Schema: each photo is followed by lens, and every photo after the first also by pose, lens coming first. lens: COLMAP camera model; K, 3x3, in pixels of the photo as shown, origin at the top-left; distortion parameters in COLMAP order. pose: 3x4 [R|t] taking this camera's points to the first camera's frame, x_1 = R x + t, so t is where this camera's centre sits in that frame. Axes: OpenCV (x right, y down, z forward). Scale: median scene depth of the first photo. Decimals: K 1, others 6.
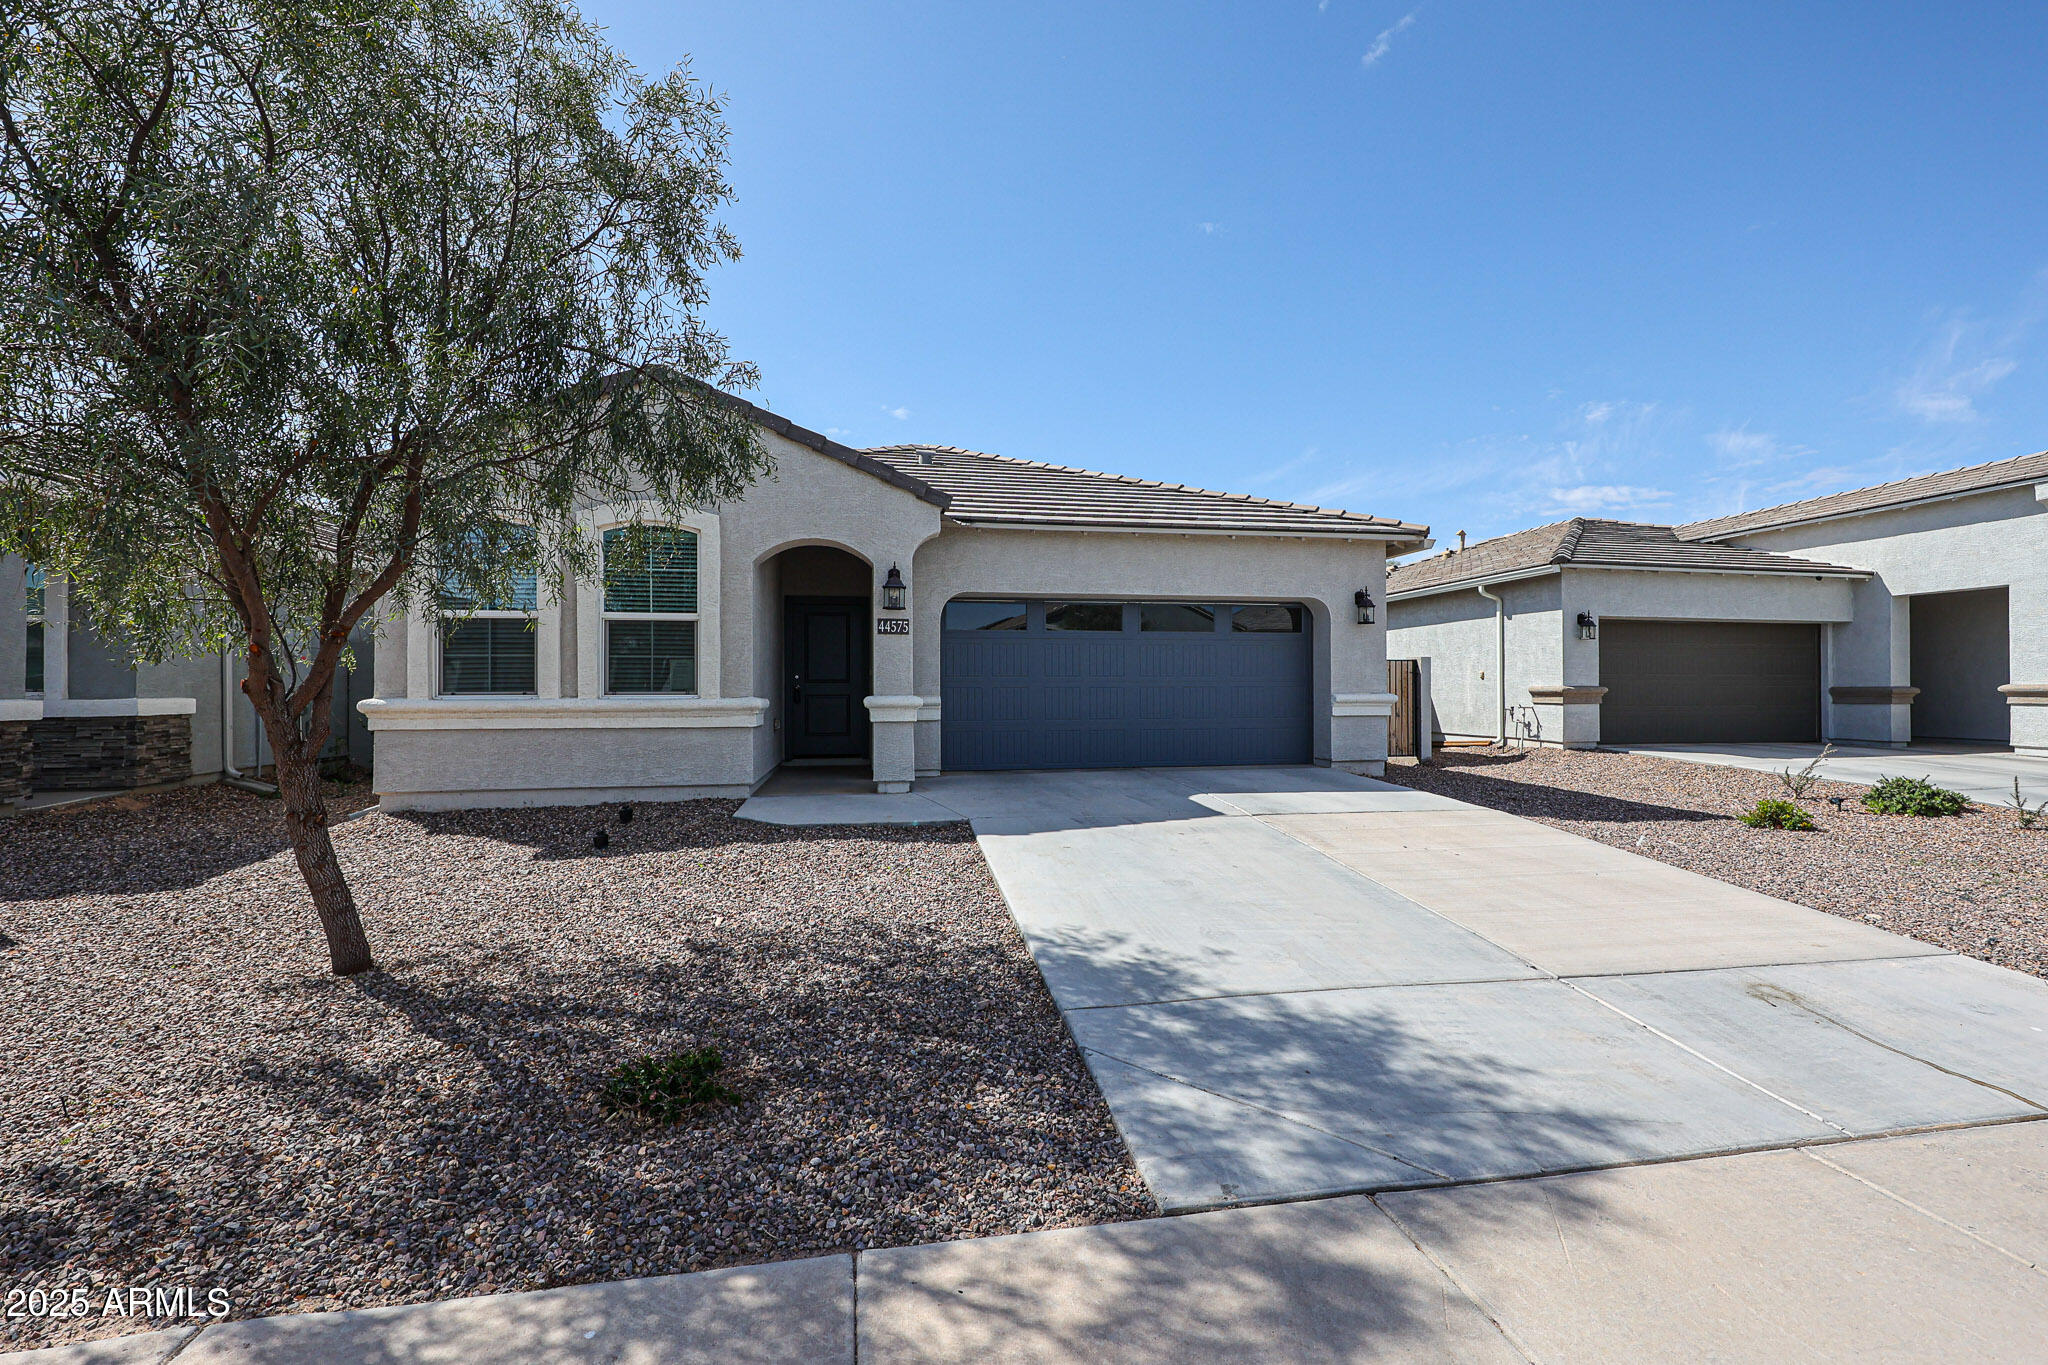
lens RADIAL K [[828.9, 0, 1012.7], [0, 828.9, 683.1], [0, 0, 1]] dist [0.001238, -0.000028]
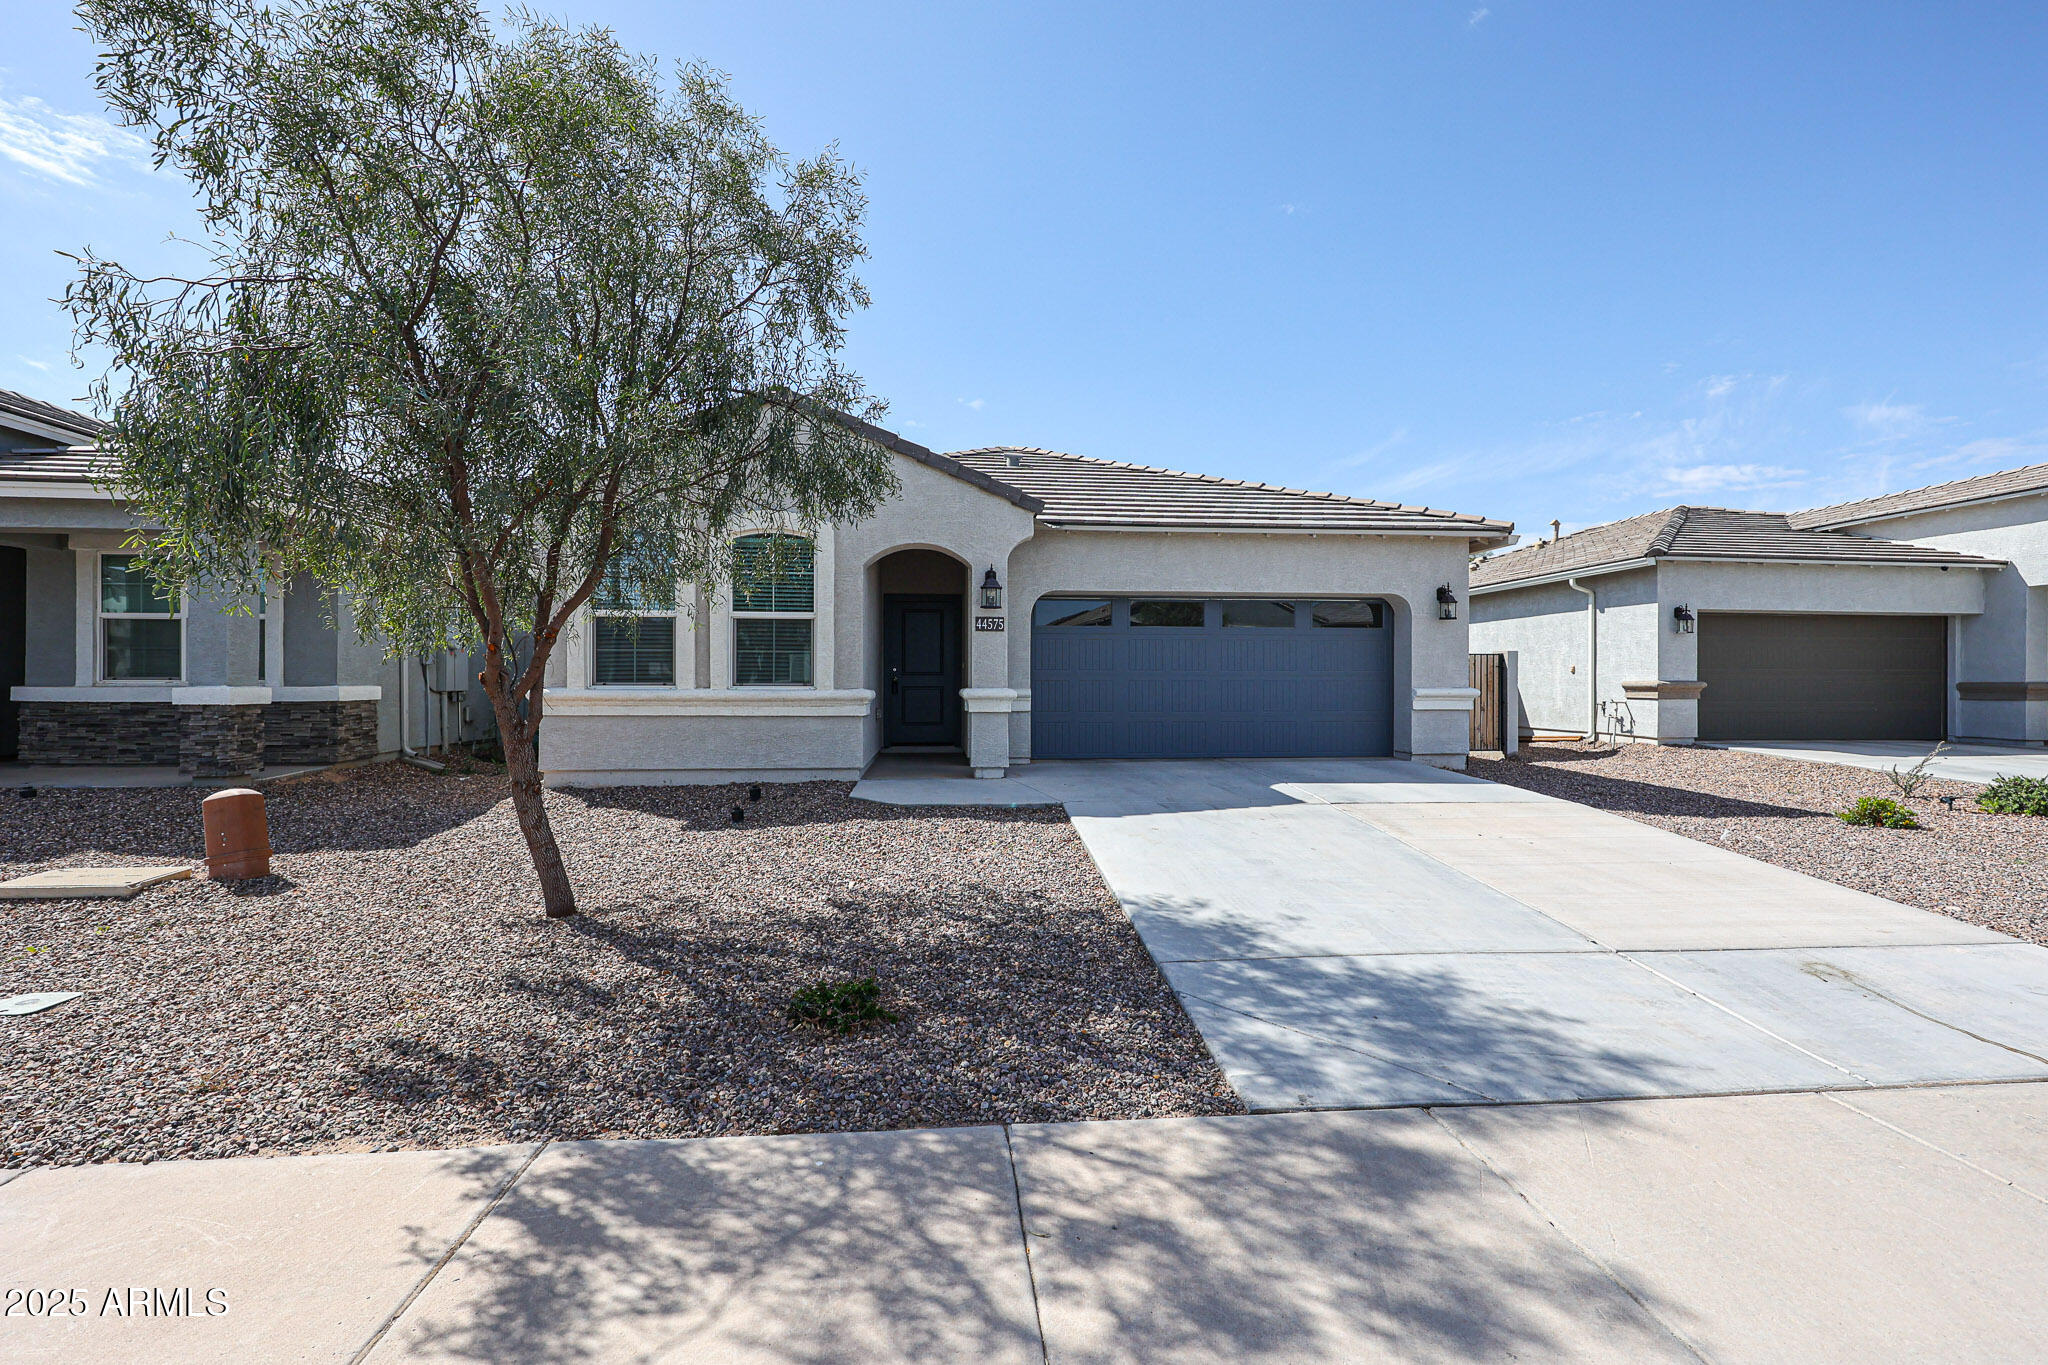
lens RADIAL K [[832.8, 0, 1015.0], [0, 832.8, 677.8], [0, 0, 1]] dist [-0.000412, 0.000573]
pose [[0.996388, 0.003780, -0.084837, -0.021034], [-0.003402, 0.999984, 0.004604, -0.003371], [0.084853, -0.004299, 0.996384, -0.084897]]
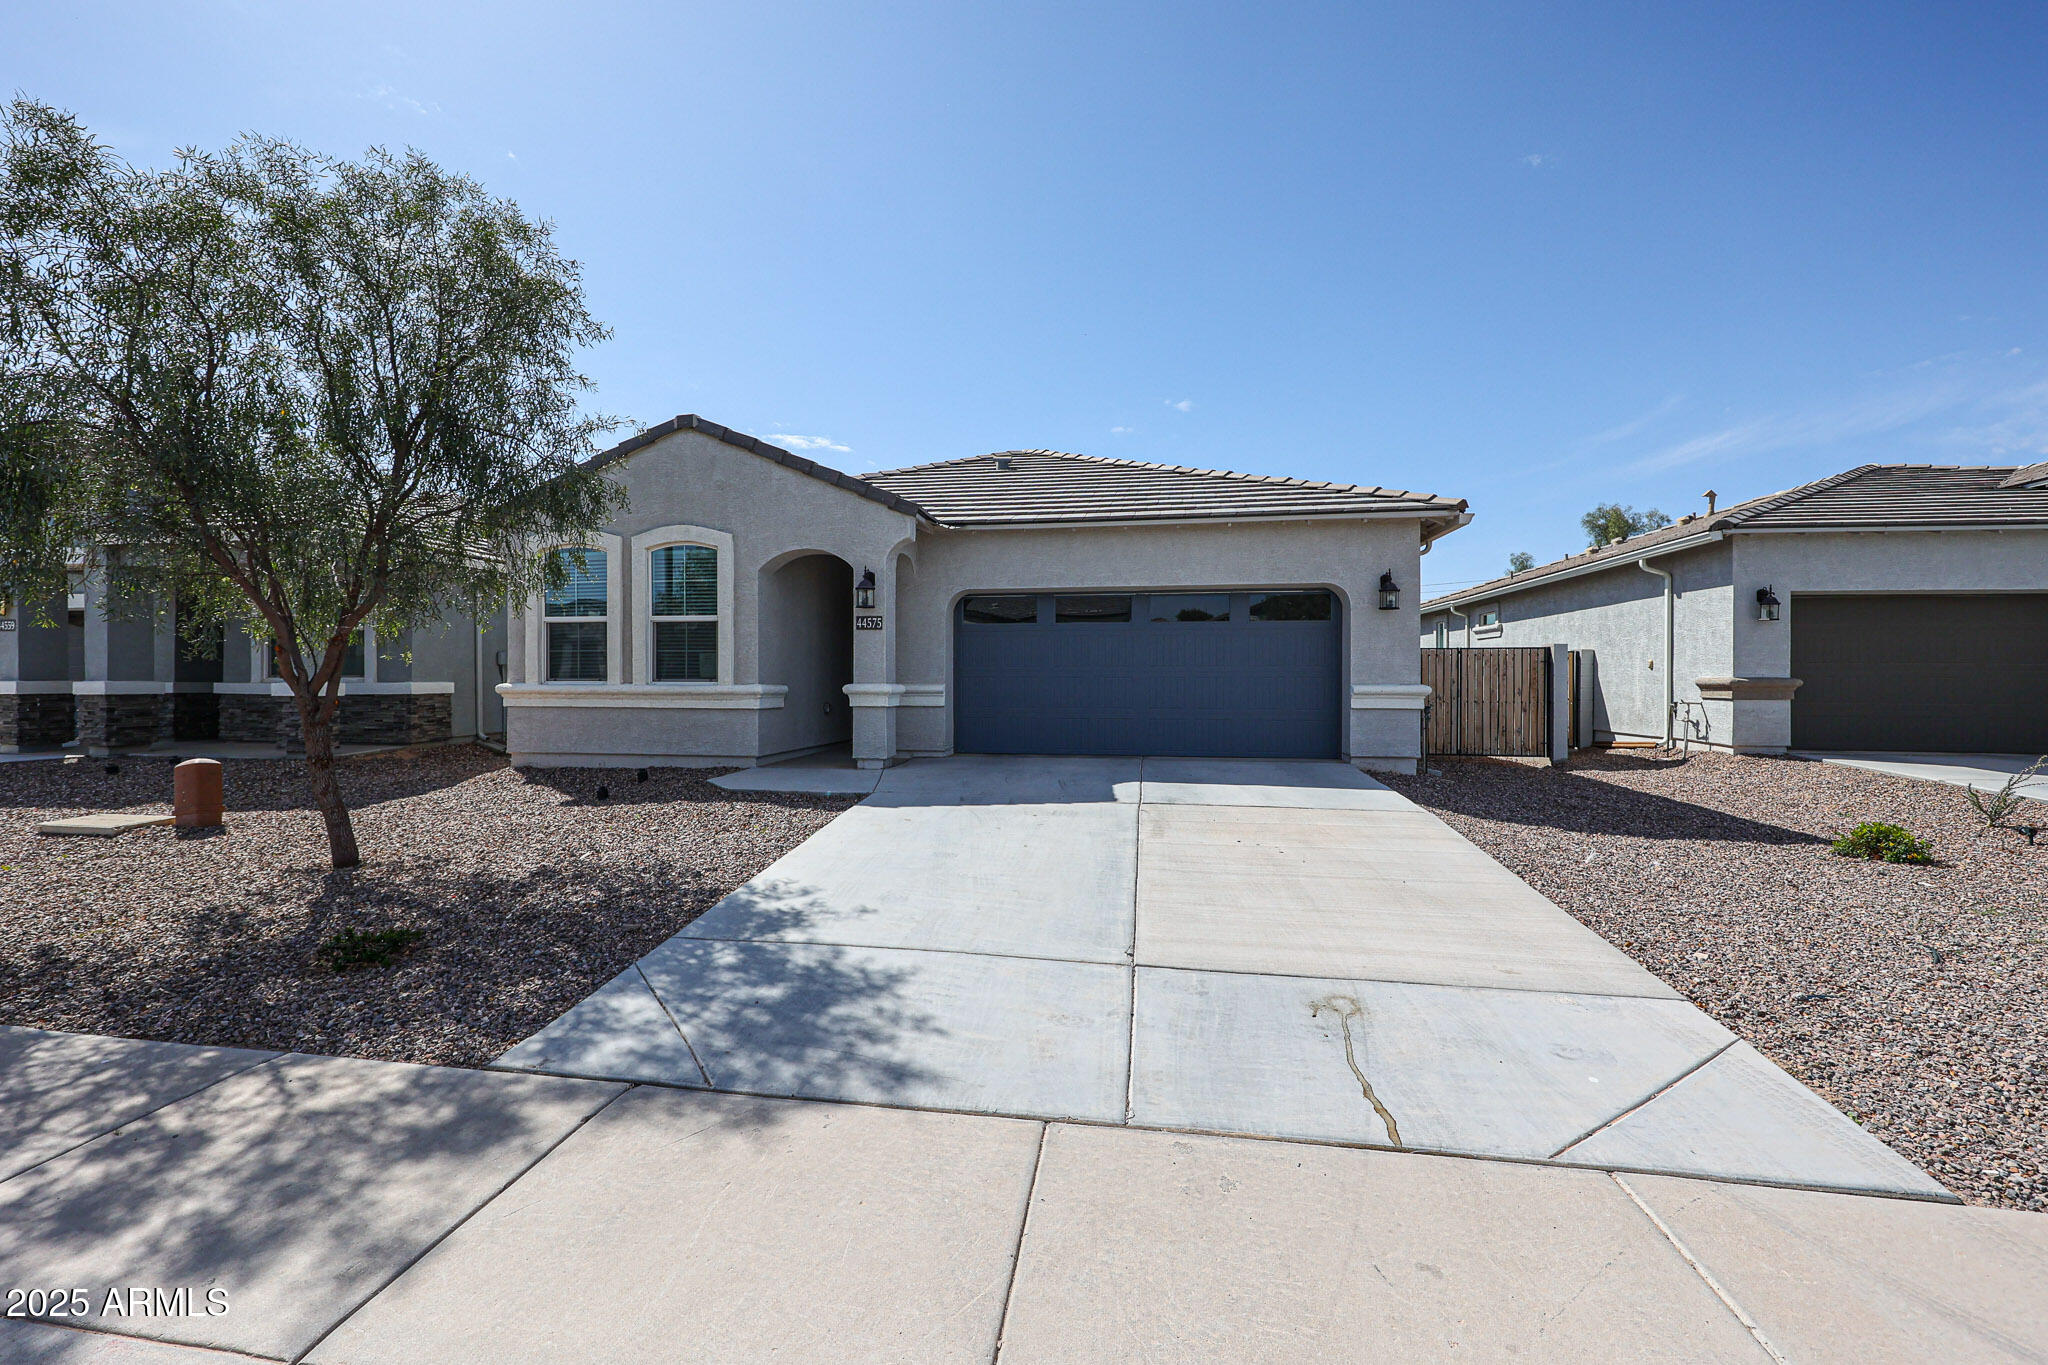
lens RADIAL K [[809.4, 0, 1024.0], [0, 809.4, 682.5], [0, 0, 1]] dist [-0.000368, -0.000658]
pose [[0.946345, 0.004989, -0.323121, 0.458220], [-0.001510, 0.999938, 0.011018, 0.001150], [0.323156, -0.009939, 0.946294, 0.018070]]
